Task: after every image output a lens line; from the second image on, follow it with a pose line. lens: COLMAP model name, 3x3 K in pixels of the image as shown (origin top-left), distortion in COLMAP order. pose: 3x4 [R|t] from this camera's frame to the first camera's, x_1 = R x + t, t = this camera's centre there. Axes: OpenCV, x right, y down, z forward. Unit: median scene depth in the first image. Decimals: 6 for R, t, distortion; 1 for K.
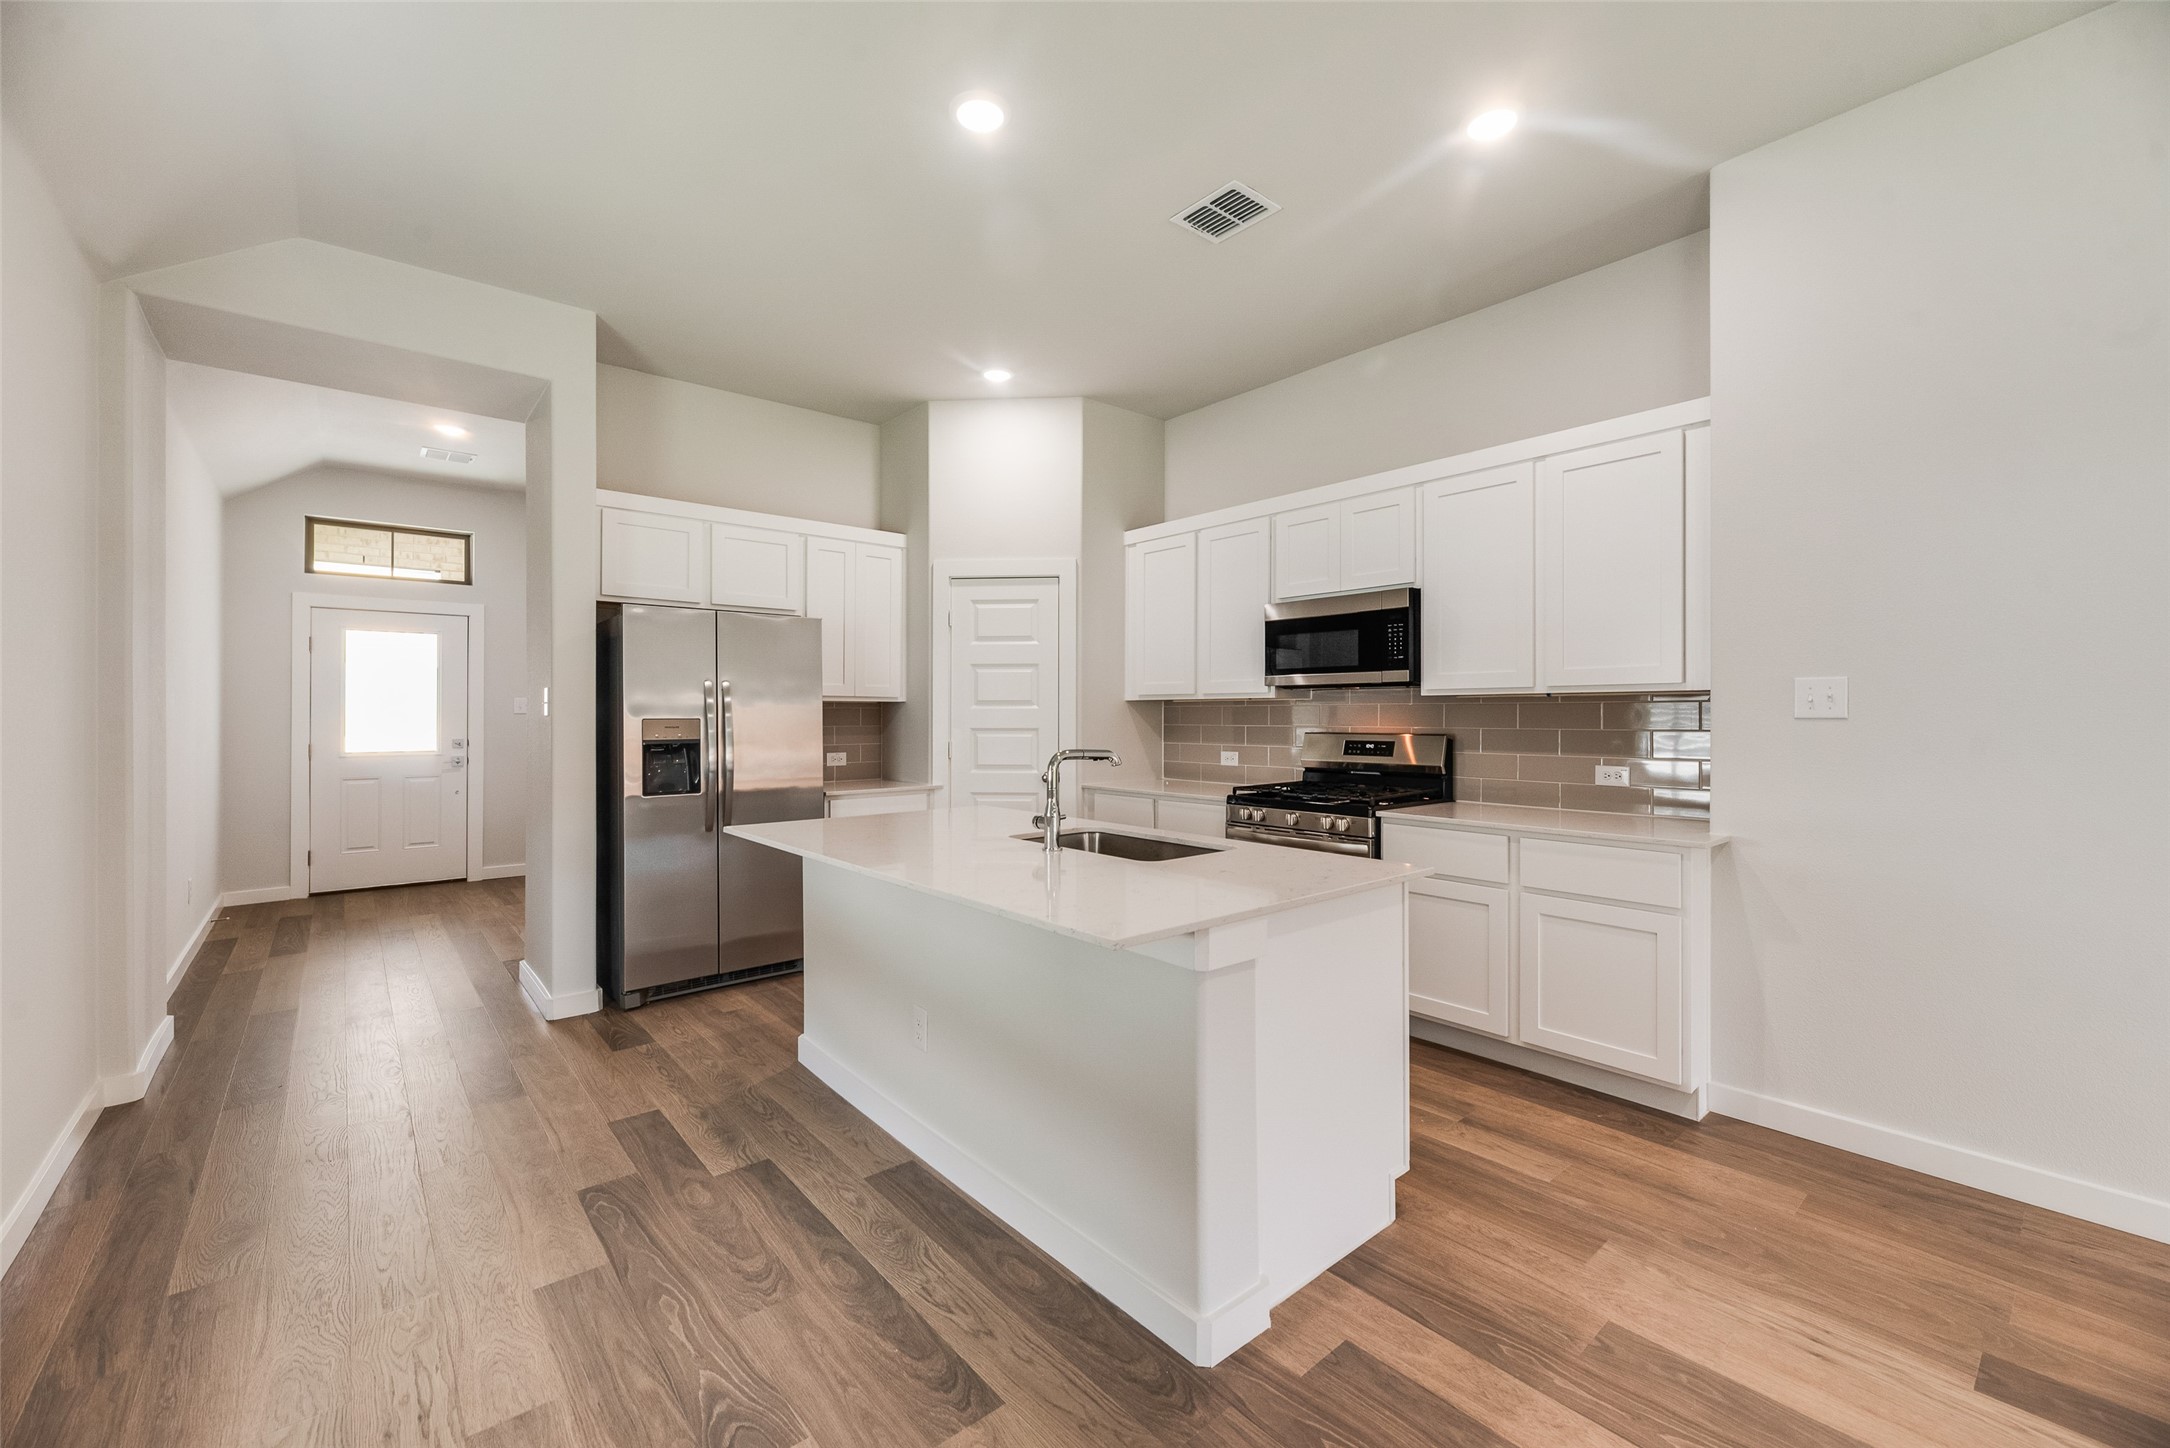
lens RADIAL K [[877.9, 0, 1082.9], [0, 877.9, 704.5], [0, 0, 1]] dist [0.002998, 0.001664]
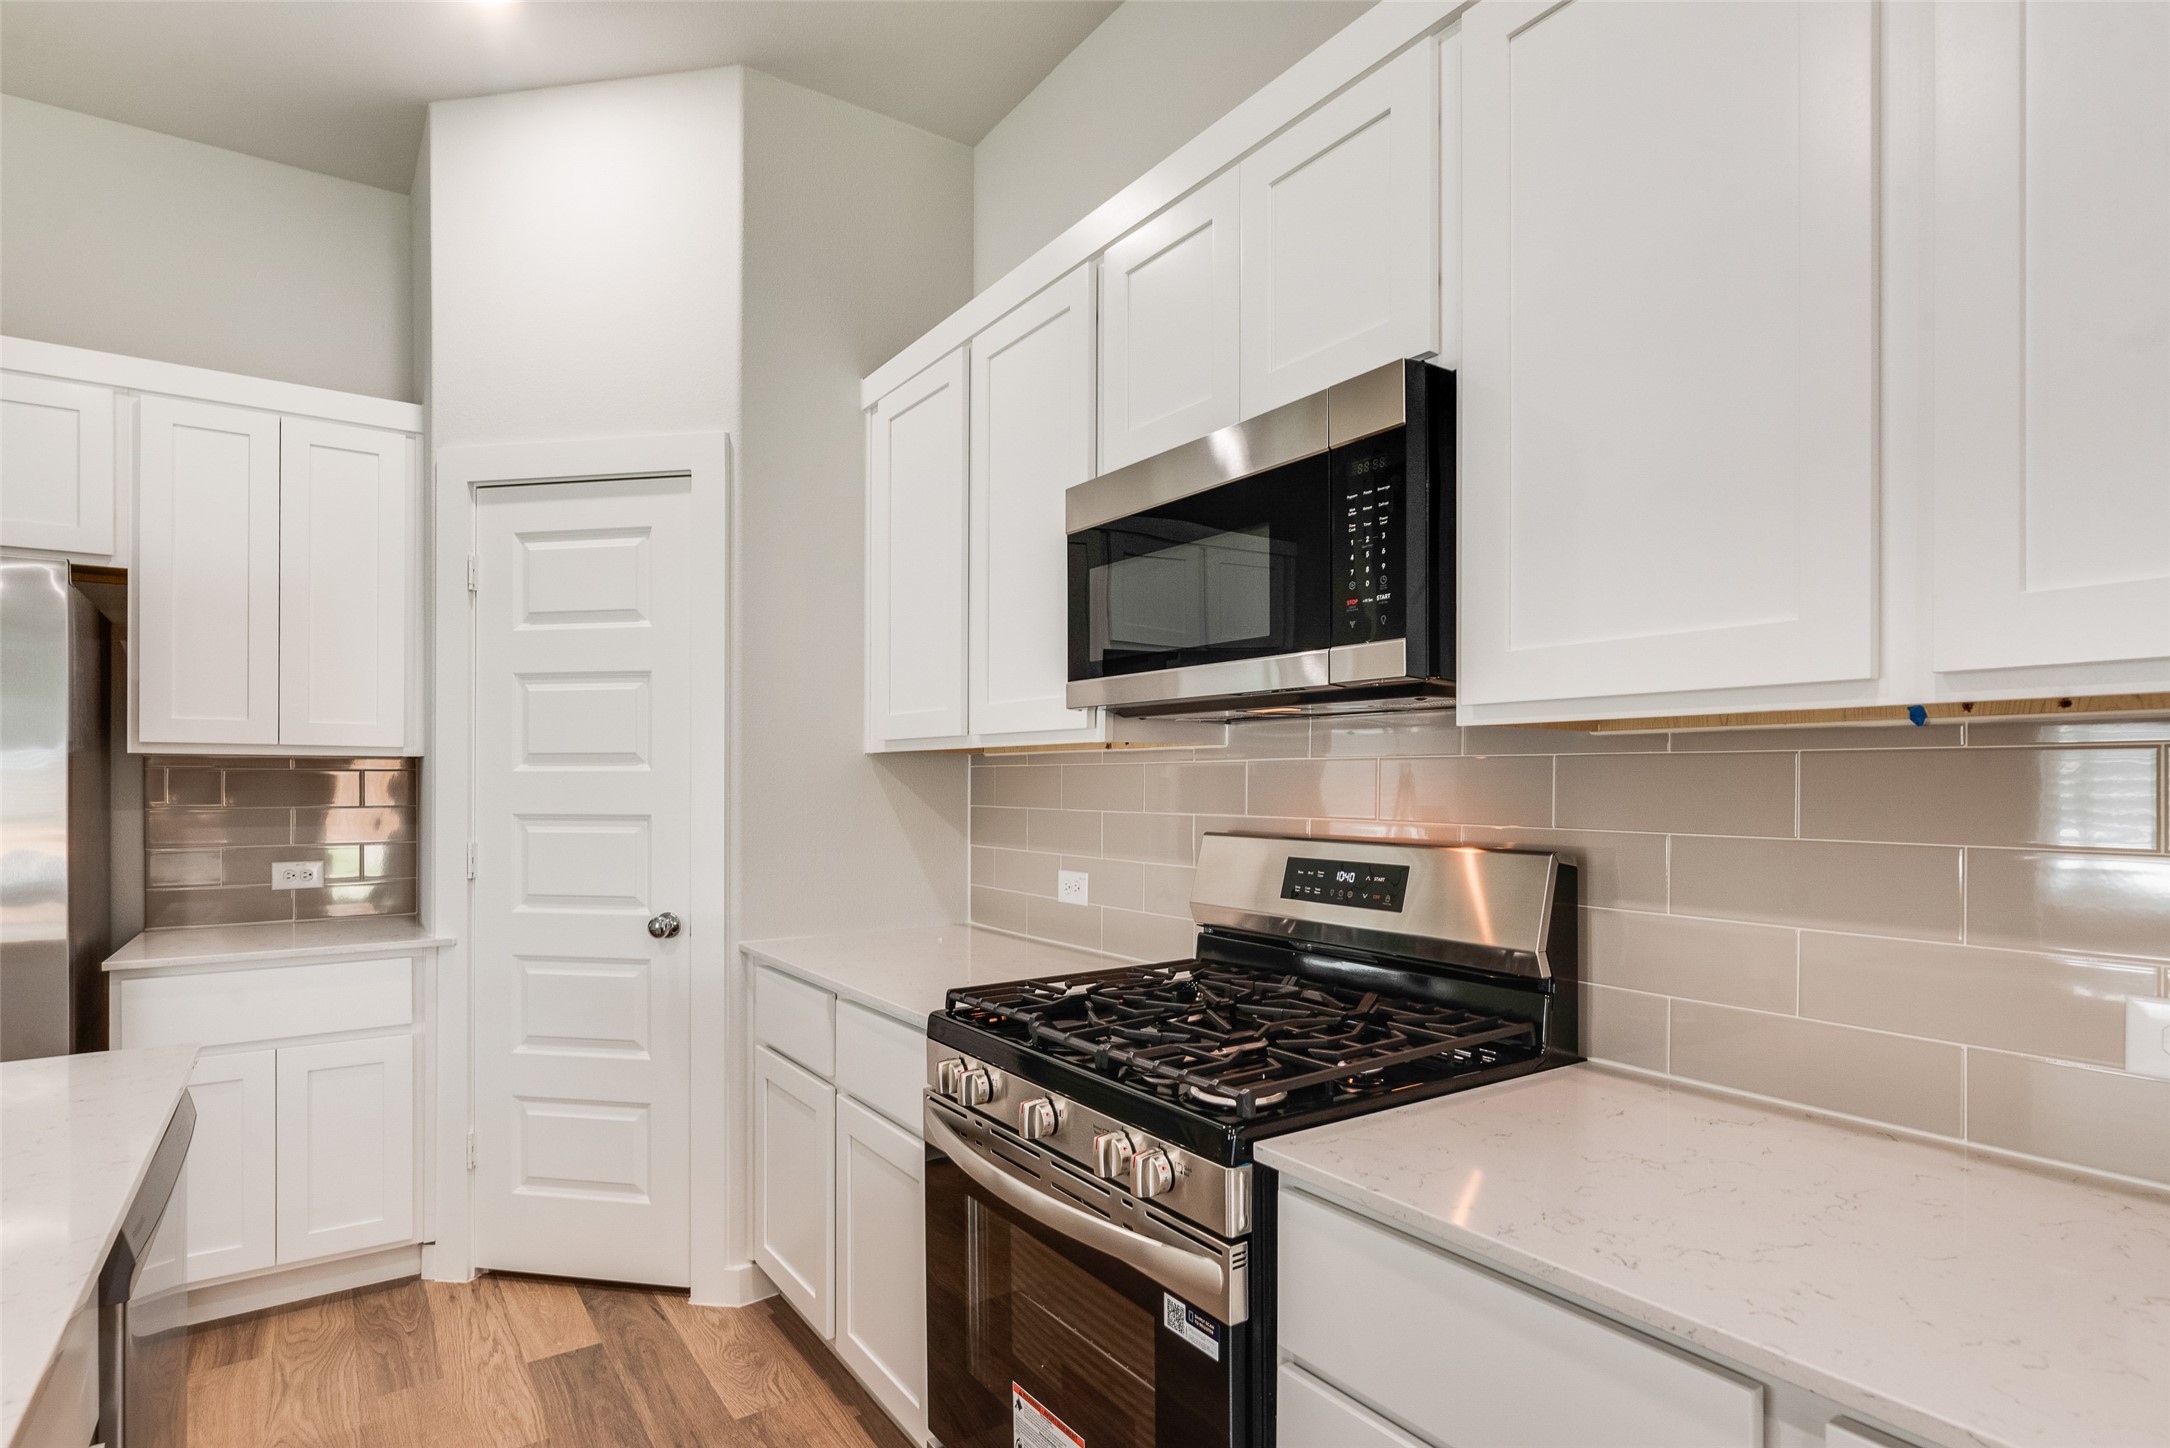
lens RADIAL K [[1102.1, 0, 1082.5], [0, 1102.1, 774.6], [0, 0, 1]] dist [-0.010578, 0.001188]
pose [[0.994625, -0.002755, -0.103510, 0.266633], [0.003884, 0.999935, 0.010710, 0.001499], [0.103473, -0.011055, 0.994571, 0.550237]]
